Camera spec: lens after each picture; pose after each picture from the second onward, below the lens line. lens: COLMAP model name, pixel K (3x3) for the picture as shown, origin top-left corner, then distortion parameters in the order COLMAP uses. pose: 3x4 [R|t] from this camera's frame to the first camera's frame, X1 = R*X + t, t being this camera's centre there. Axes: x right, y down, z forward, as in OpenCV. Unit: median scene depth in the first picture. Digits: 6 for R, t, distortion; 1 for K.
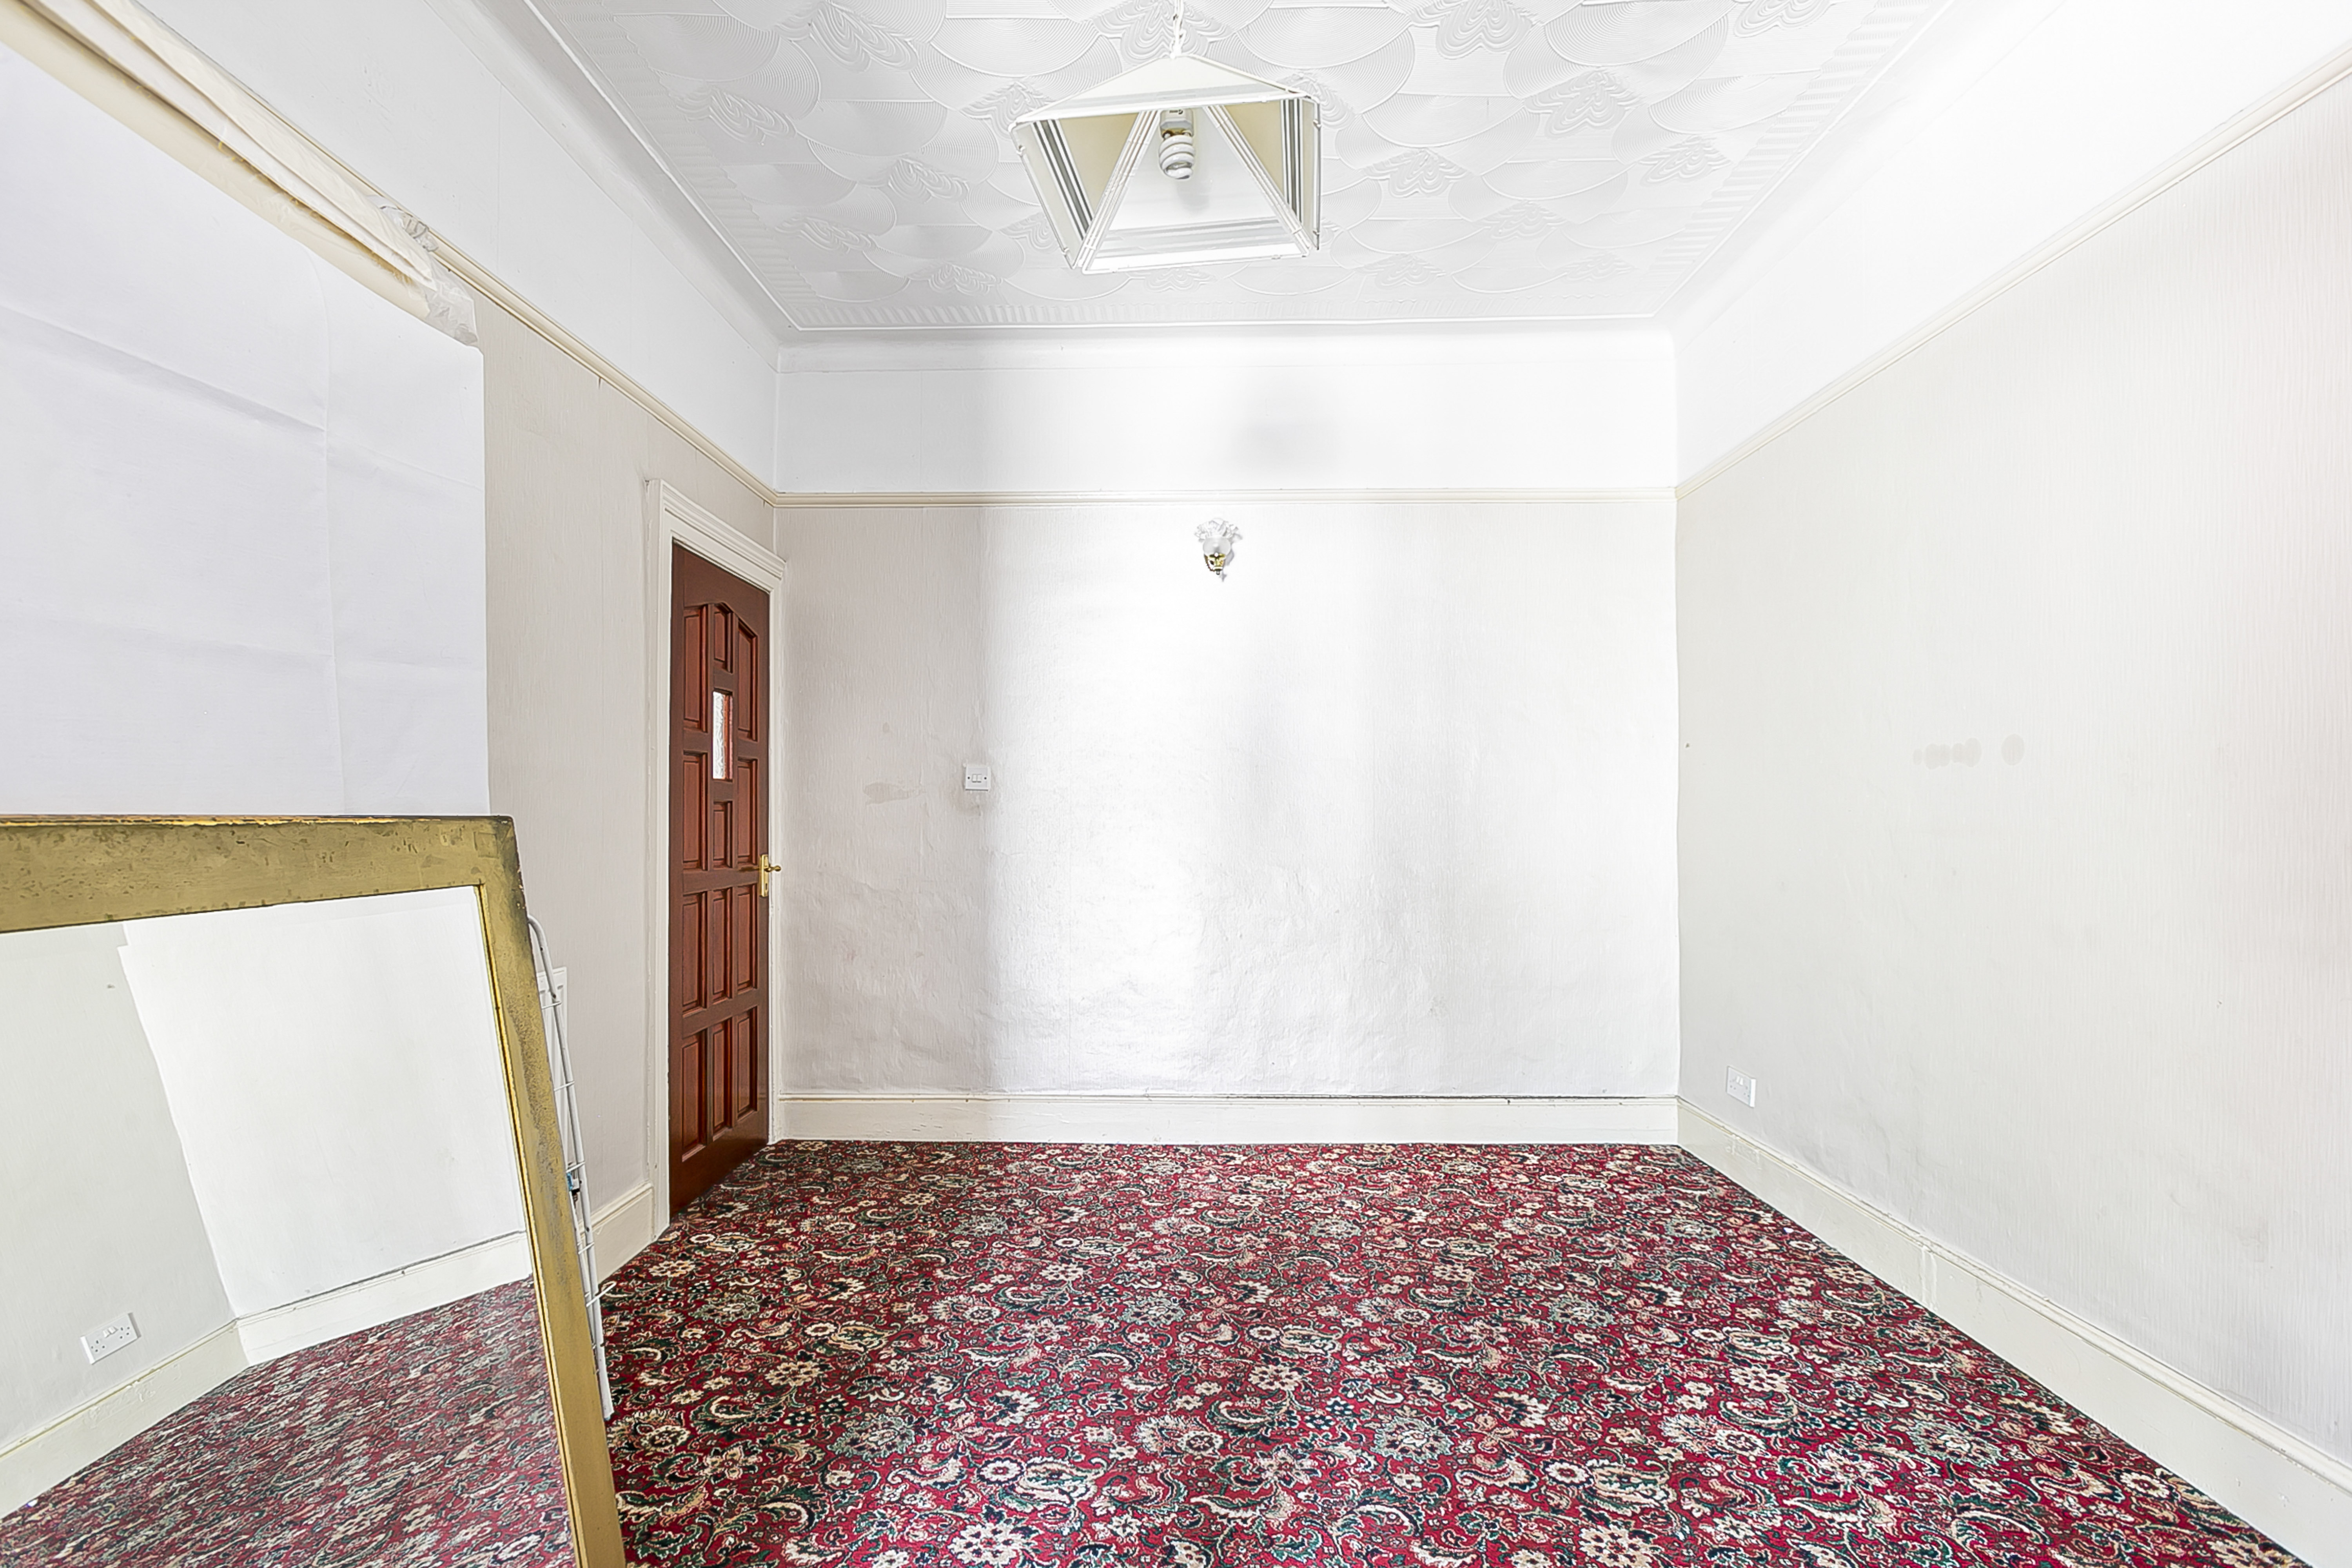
lens RADIAL K [[1088.4, 0, 1145.7], [0, 1088.4, 784.6], [0, 0, 1]] dist [0.001231, 0.000578]
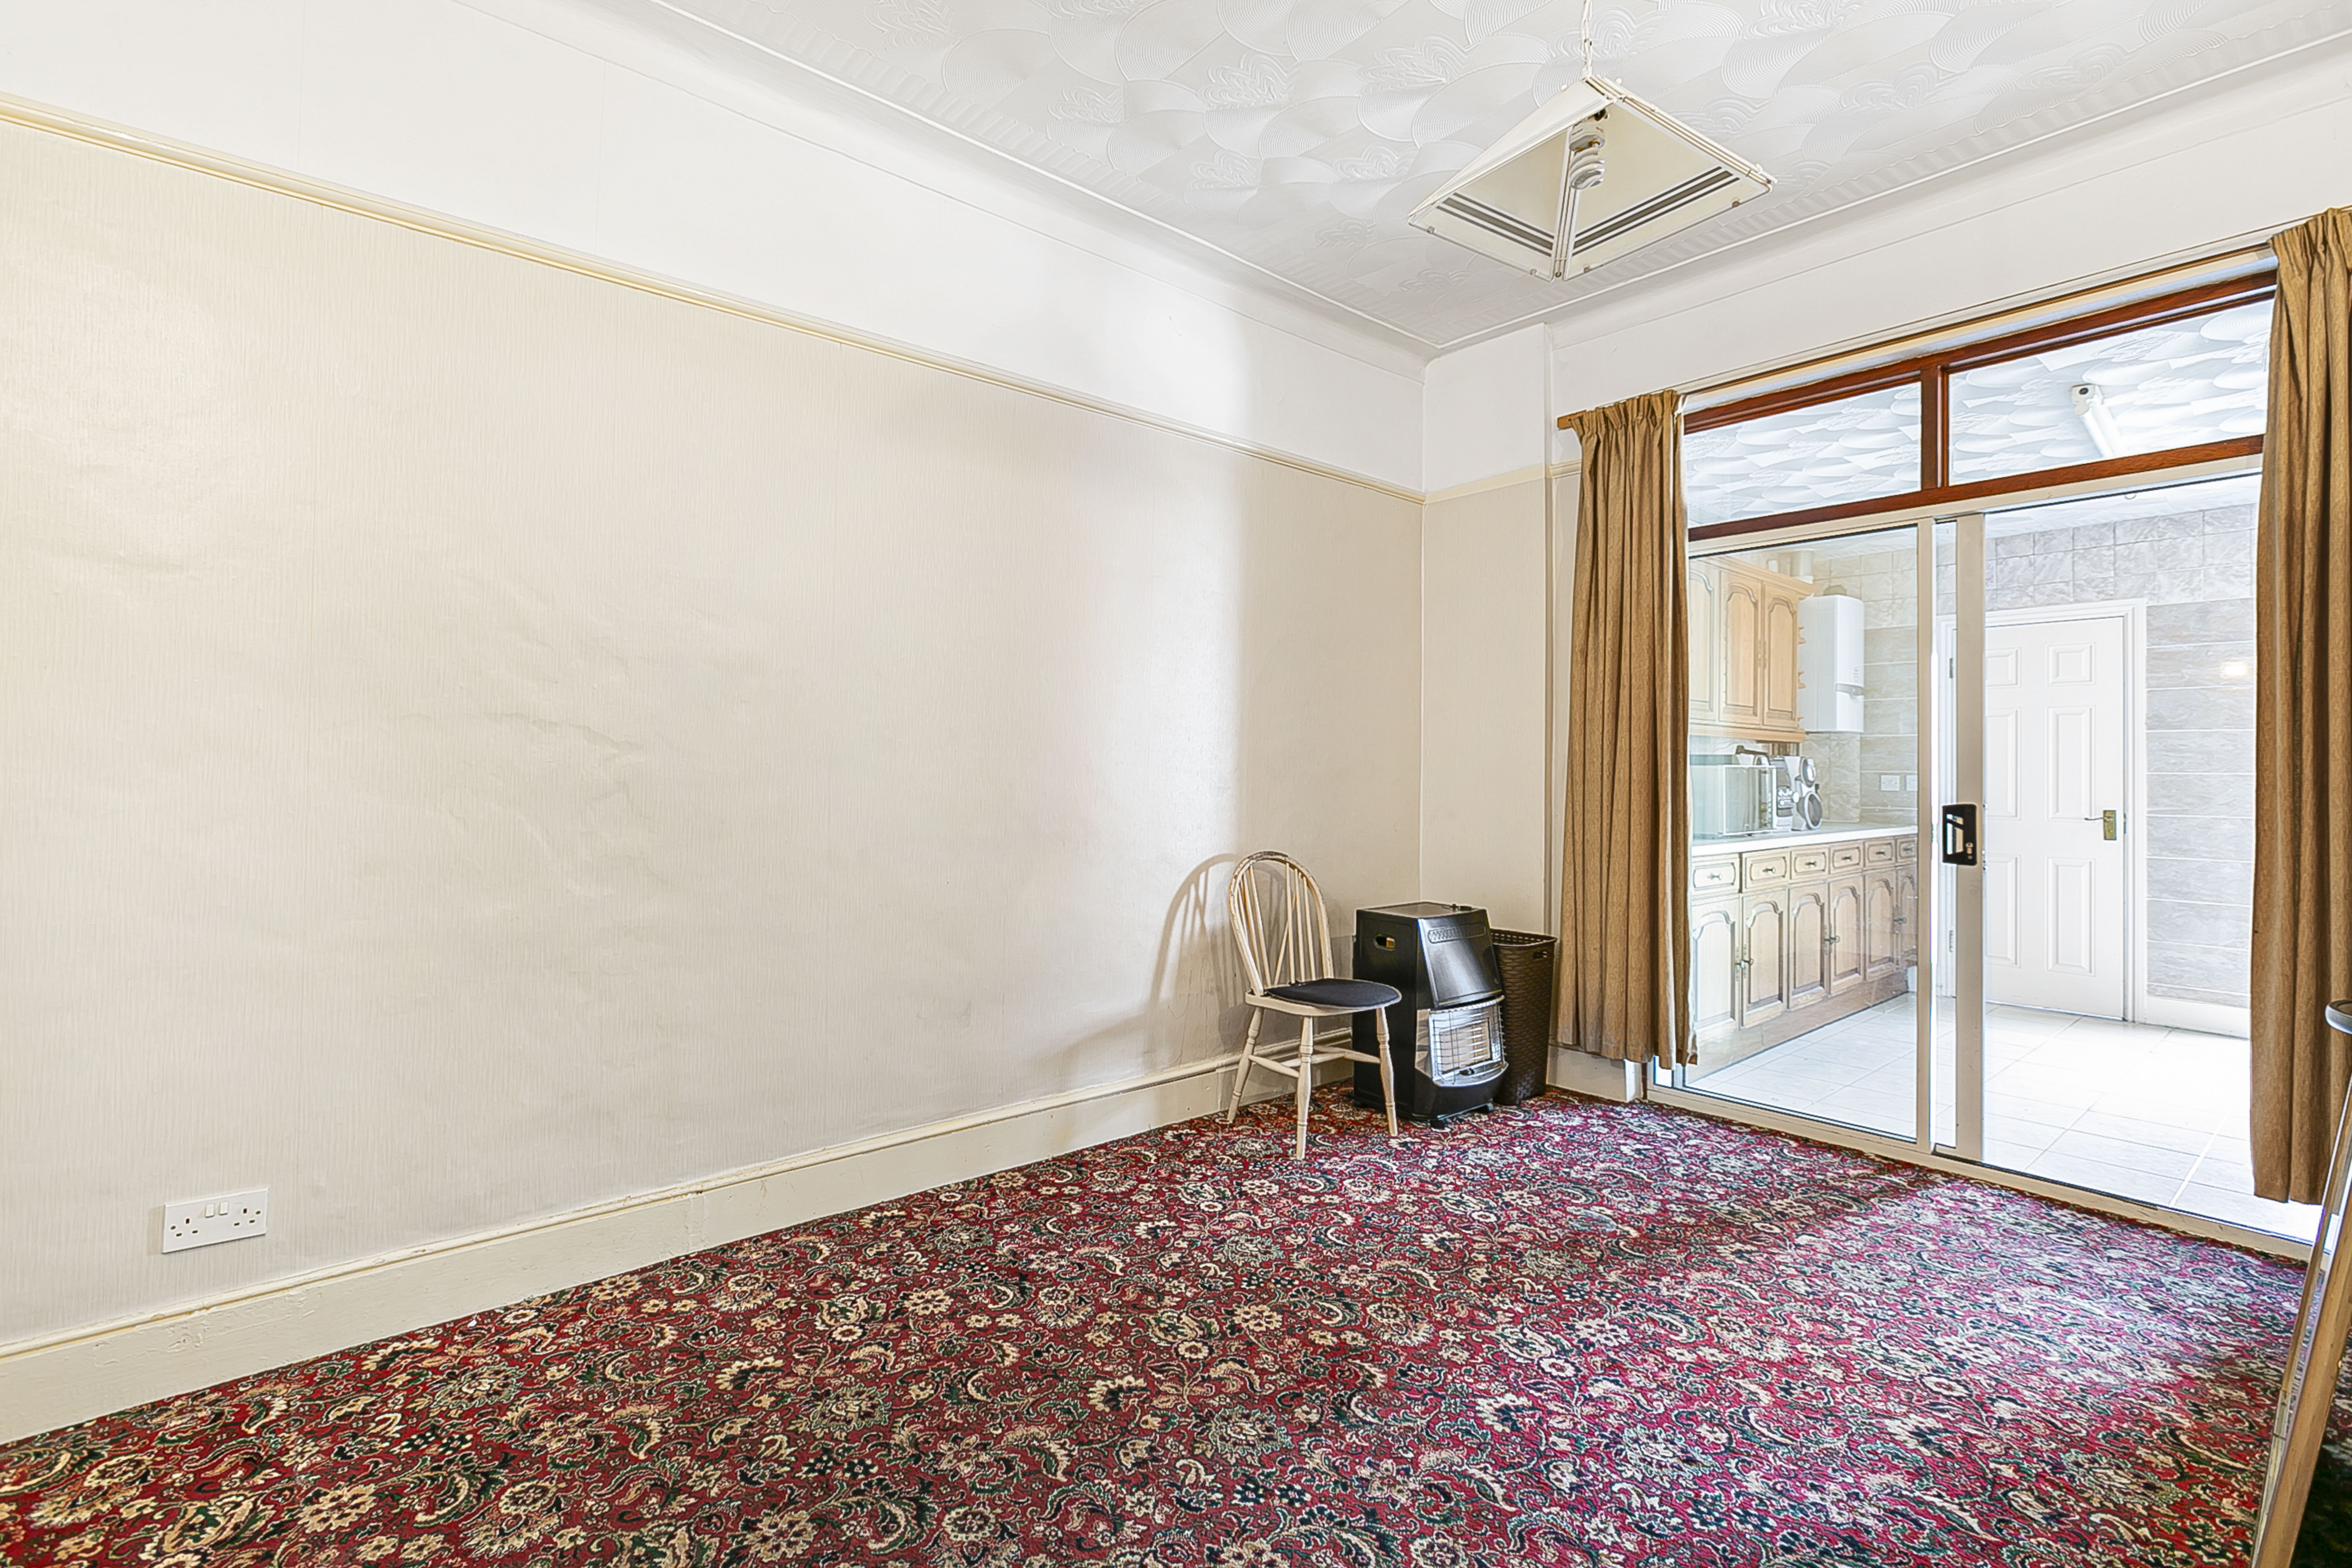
lens RADIAL K [[1088.4, 0, 1145.7], [0, 1088.4, 784.6], [0, 0, 1]] dist [0.001231, 0.000578]
pose [[-0.665612, -0.015295, 0.746141, -0.381655], [-0.024697, 0.999694, -0.001539, 0.040272], [-0.745889, -0.019452, -0.665786, 1.643081]]
